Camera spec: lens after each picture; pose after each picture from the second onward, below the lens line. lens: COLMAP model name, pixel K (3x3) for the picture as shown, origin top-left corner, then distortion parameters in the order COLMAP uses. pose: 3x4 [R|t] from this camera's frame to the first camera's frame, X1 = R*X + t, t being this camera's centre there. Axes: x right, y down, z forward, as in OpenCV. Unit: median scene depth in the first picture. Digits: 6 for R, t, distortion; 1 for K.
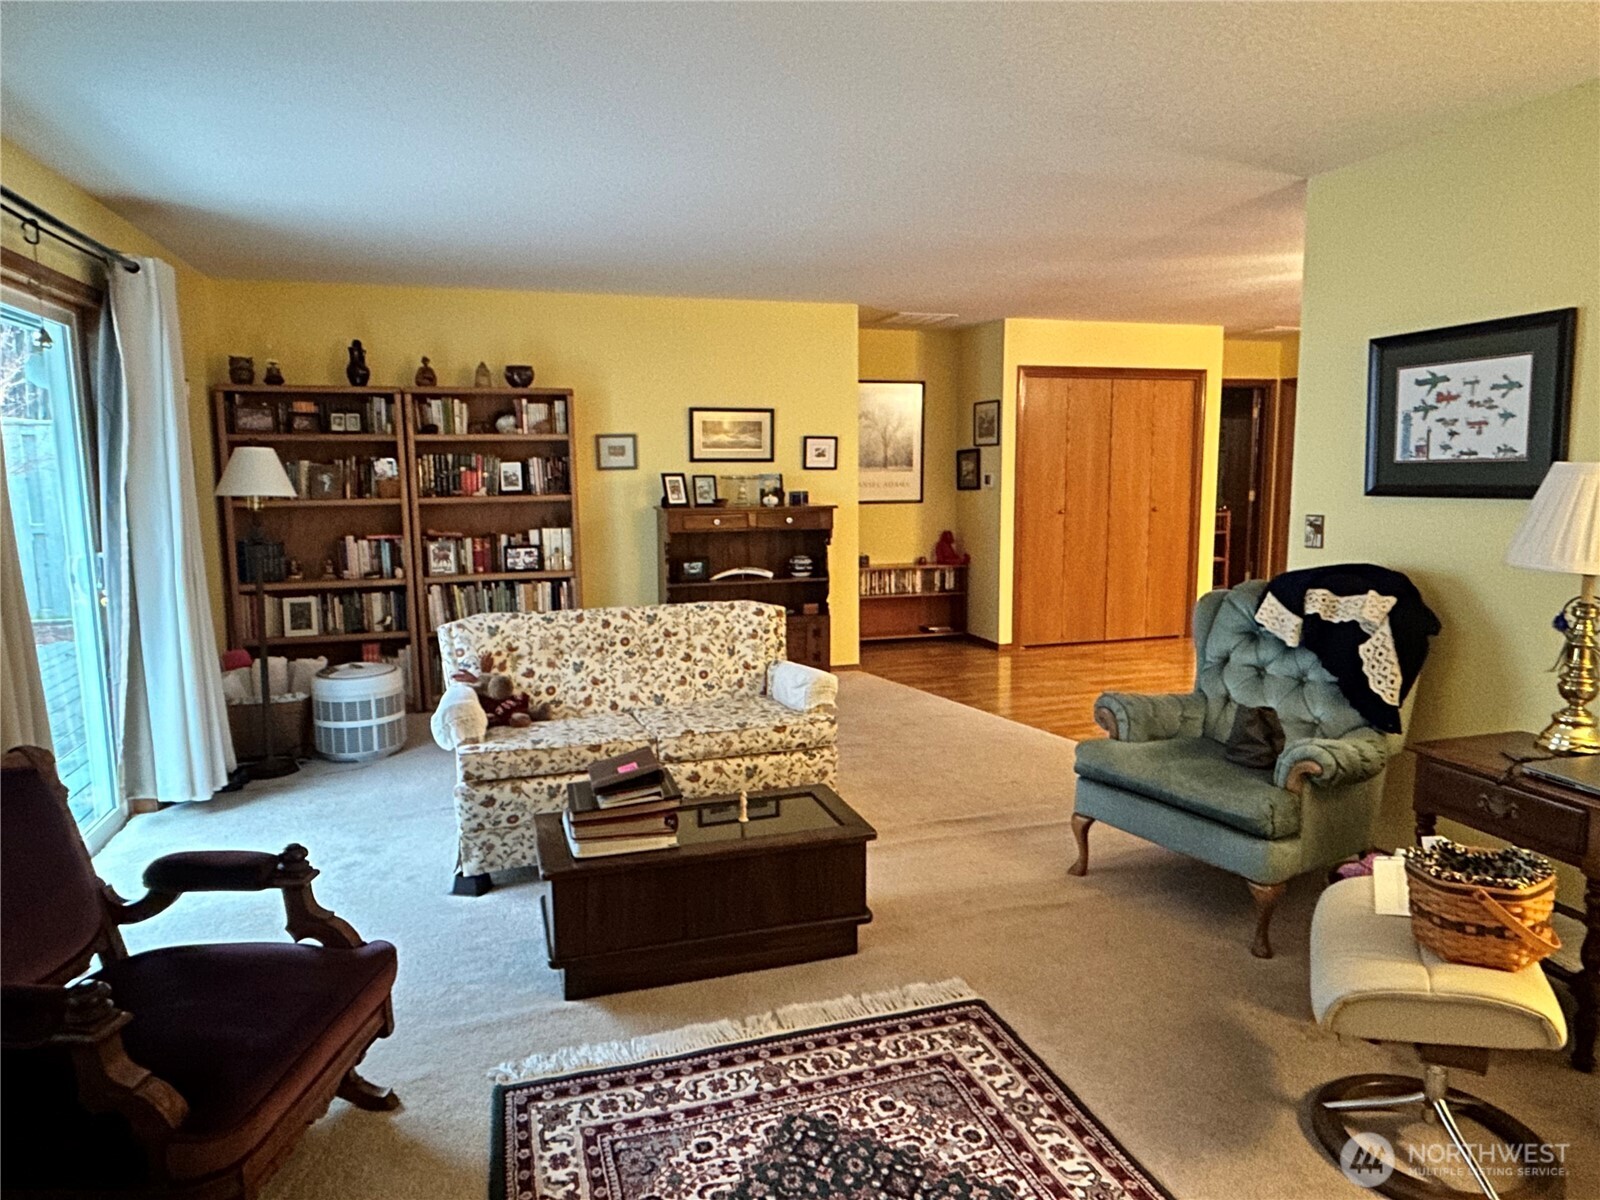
lens RADIAL K [[1021.1, 0, 806.8], [0, 1021.1, 597.9], [0, 0, 1]] dist [0.011435, -0.000484]
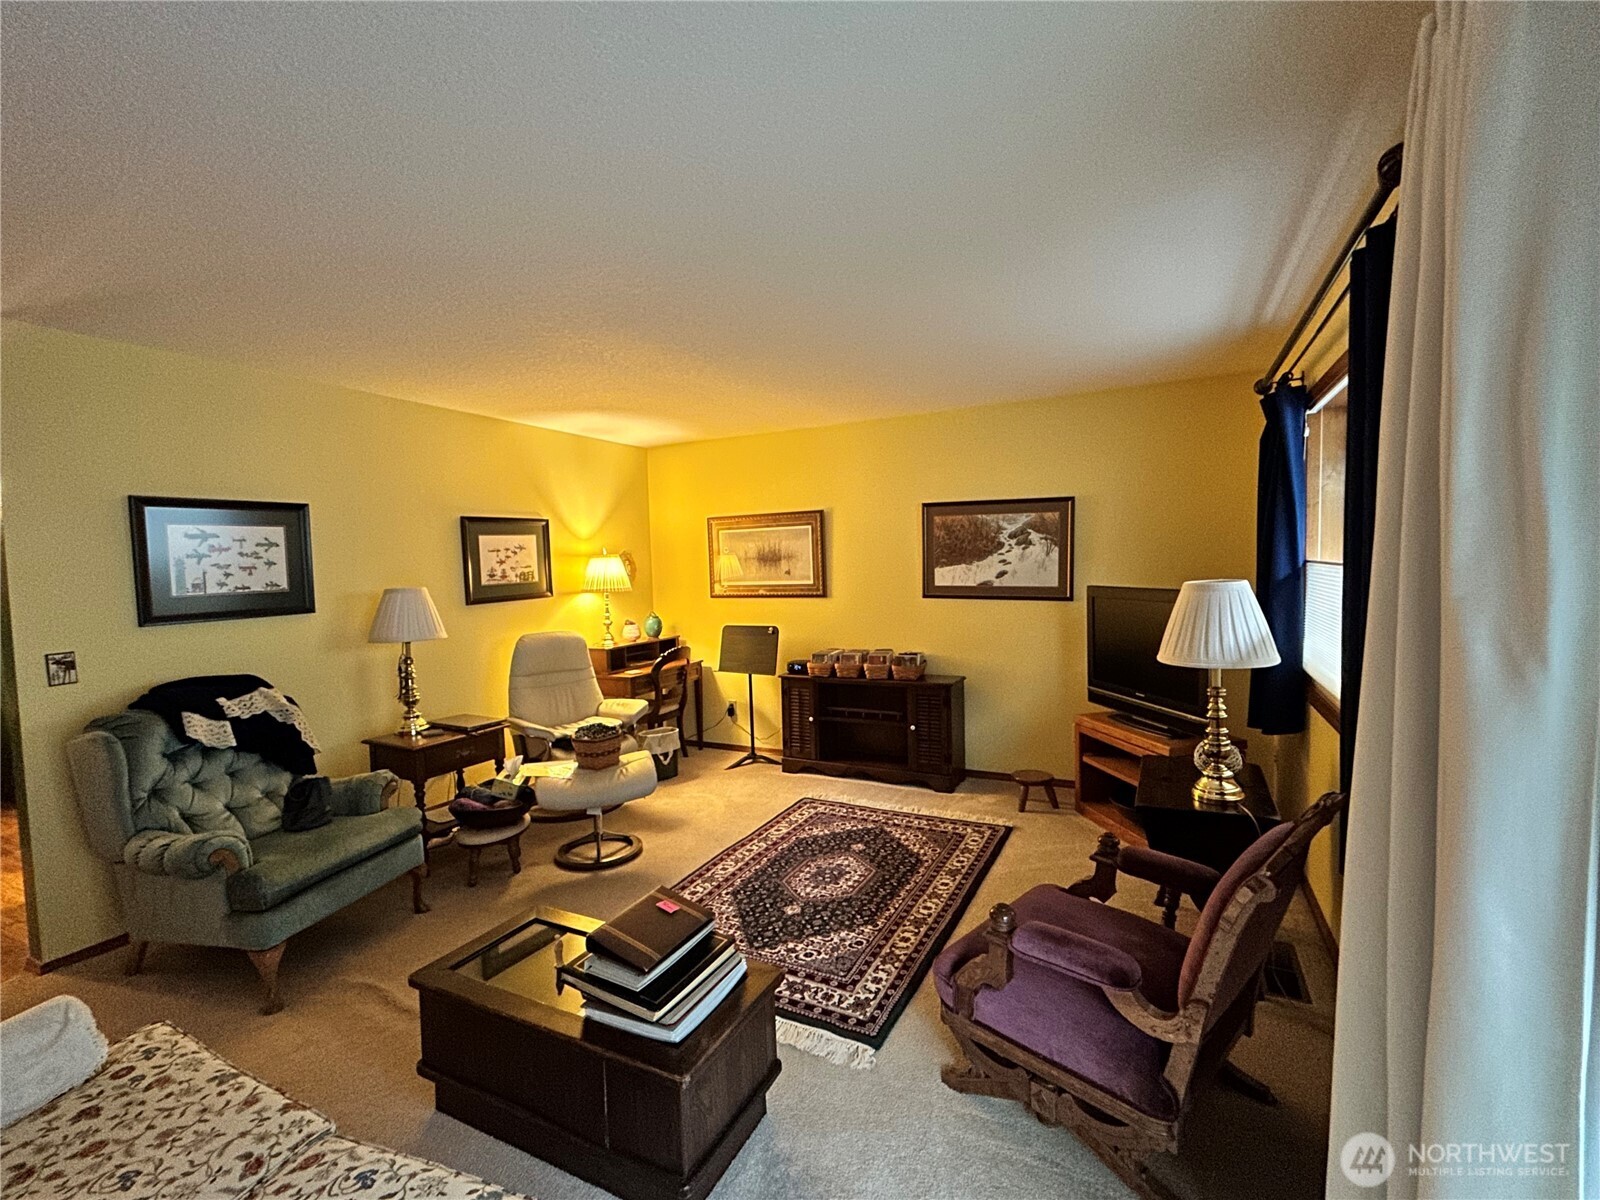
lens RADIAL K [[716.1, 0, 810.7], [0, 716.1, 604.0], [0, 0, 1]] dist [-0.000686, -0.000102]
pose [[-0.719889, -0.004706, 0.694074, -0.675508], [0.131183, 0.981032, 0.142714, -0.166256], [-0.681580, 0.193789, -0.705616, 1.233530]]
